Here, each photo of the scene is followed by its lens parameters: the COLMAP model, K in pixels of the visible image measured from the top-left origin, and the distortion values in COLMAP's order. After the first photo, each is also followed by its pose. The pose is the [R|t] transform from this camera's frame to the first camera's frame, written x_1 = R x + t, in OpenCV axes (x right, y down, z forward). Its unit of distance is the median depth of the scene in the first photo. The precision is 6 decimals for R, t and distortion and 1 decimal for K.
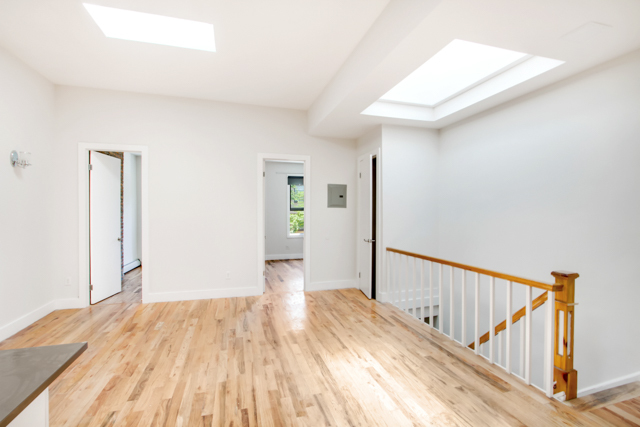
lens RADIAL K [[295.6, 0, 321.6], [0, 295.6, 214.3], [0, 0, 1]] dist [-0.004302, -0.000544]
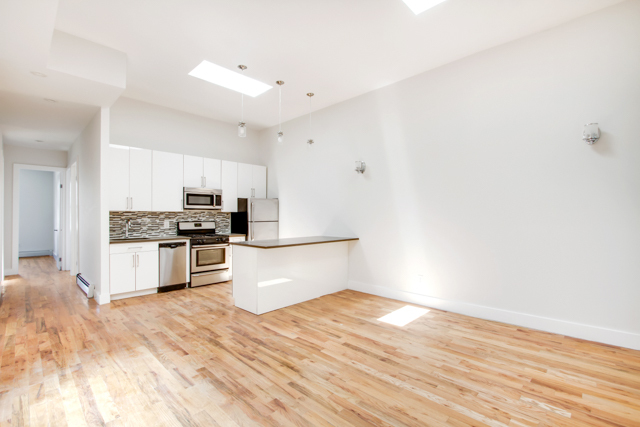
lens RADIAL K [[295.6, 0, 320.5], [0, 295.6, 215.0], [0, 0, 1]] dist [-0.004302, -0.000544]
pose [[-0.873107, 0.000848, -0.487528, 0.071911], [0.001666, 0.999998, -0.001244, 0.057923], [0.487526, -0.001899, -0.873106, 1.842332]]
